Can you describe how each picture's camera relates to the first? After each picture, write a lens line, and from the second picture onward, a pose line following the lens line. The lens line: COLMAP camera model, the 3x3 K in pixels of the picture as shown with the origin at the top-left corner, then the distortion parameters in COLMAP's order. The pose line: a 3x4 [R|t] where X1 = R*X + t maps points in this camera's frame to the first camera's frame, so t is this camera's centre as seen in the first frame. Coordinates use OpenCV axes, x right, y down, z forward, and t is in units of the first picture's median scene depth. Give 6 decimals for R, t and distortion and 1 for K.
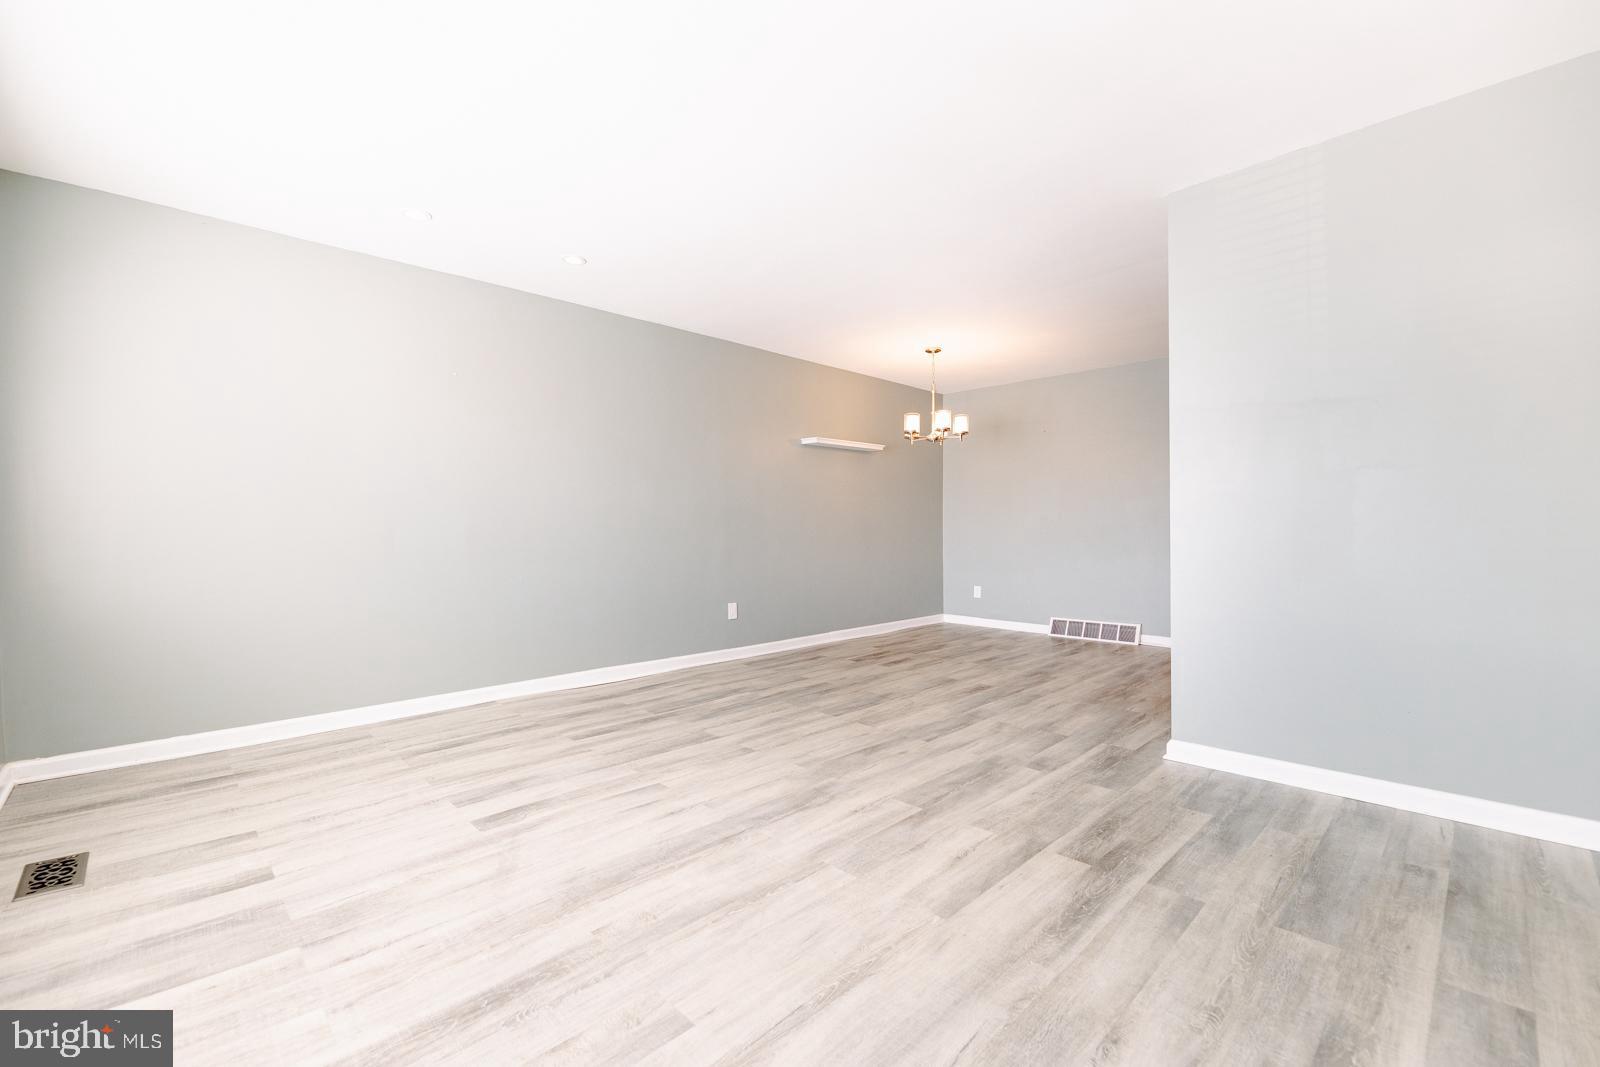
lens RADIAL K [[674.2, 0, 800.0], [0, 674.2, 533.5], [0, 0, 1]] dist [-0.002521, -0.000296]
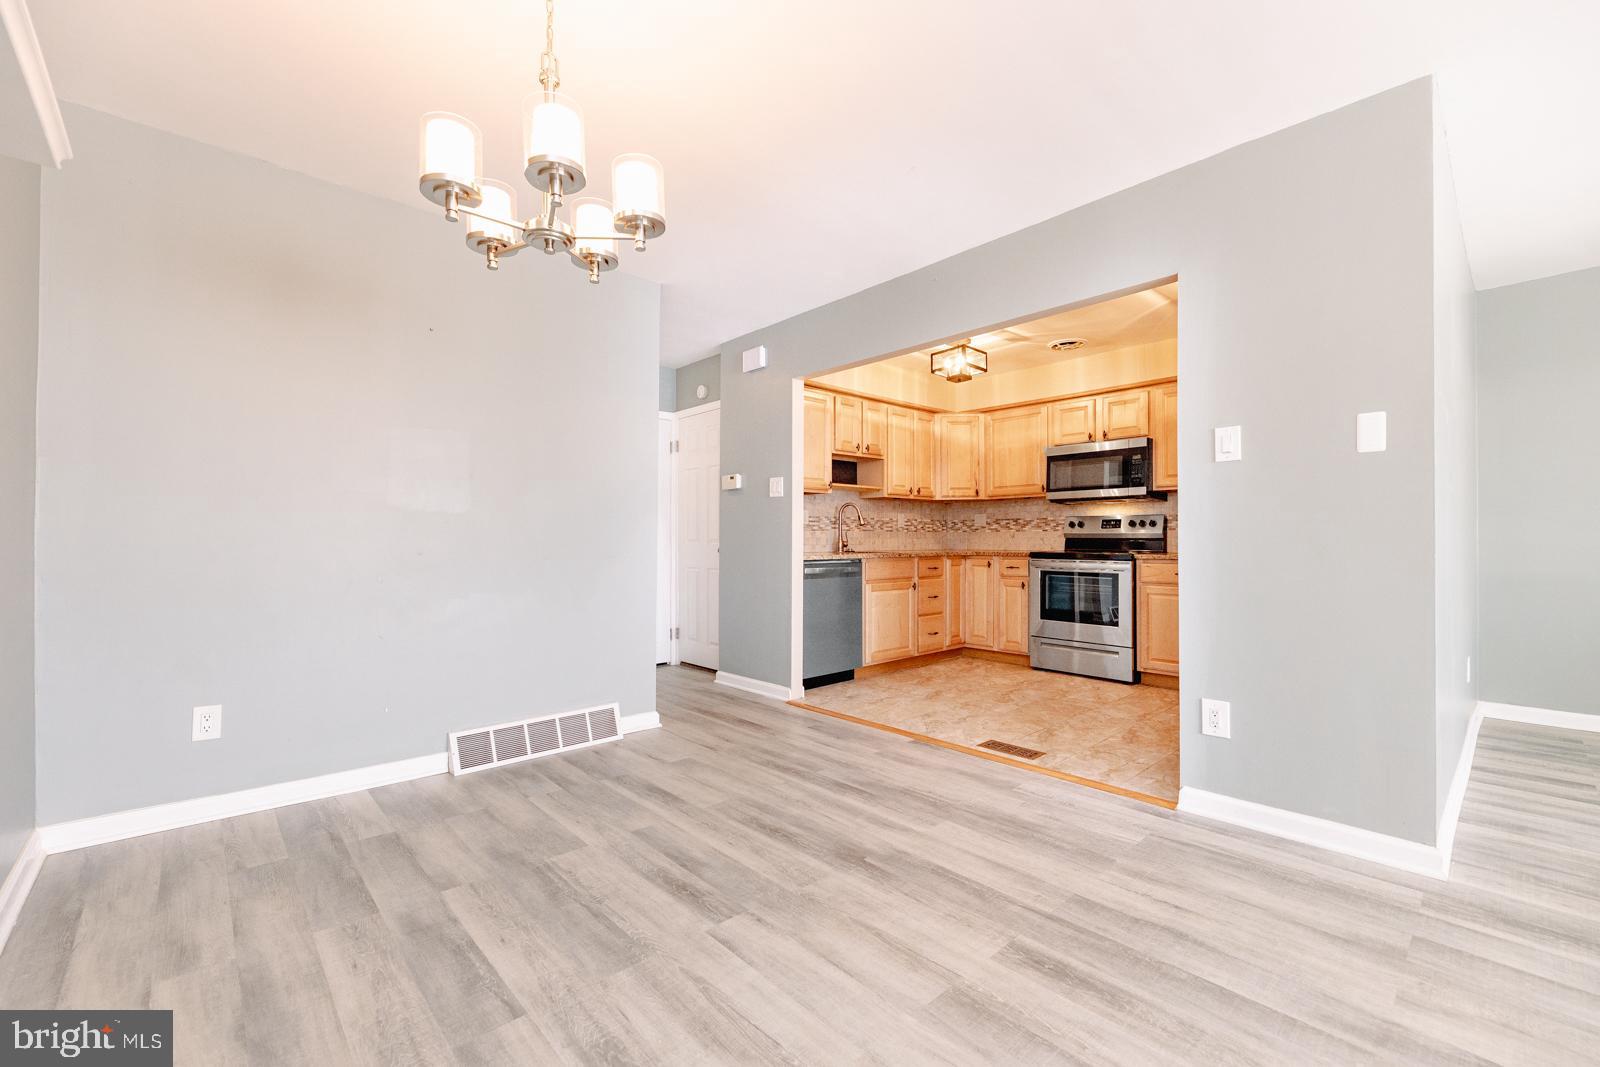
lens RADIAL K [[674.2, 0, 800.0], [0, 674.2, 533.5], [0, 0, 1]] dist [-0.002521, -0.000296]
pose [[0.032703, 0.018053, 0.999302, -0.182159], [0.003826, 0.999827, -0.018188, -0.009835], [-0.999458, 0.004418, 0.032628, 1.777464]]
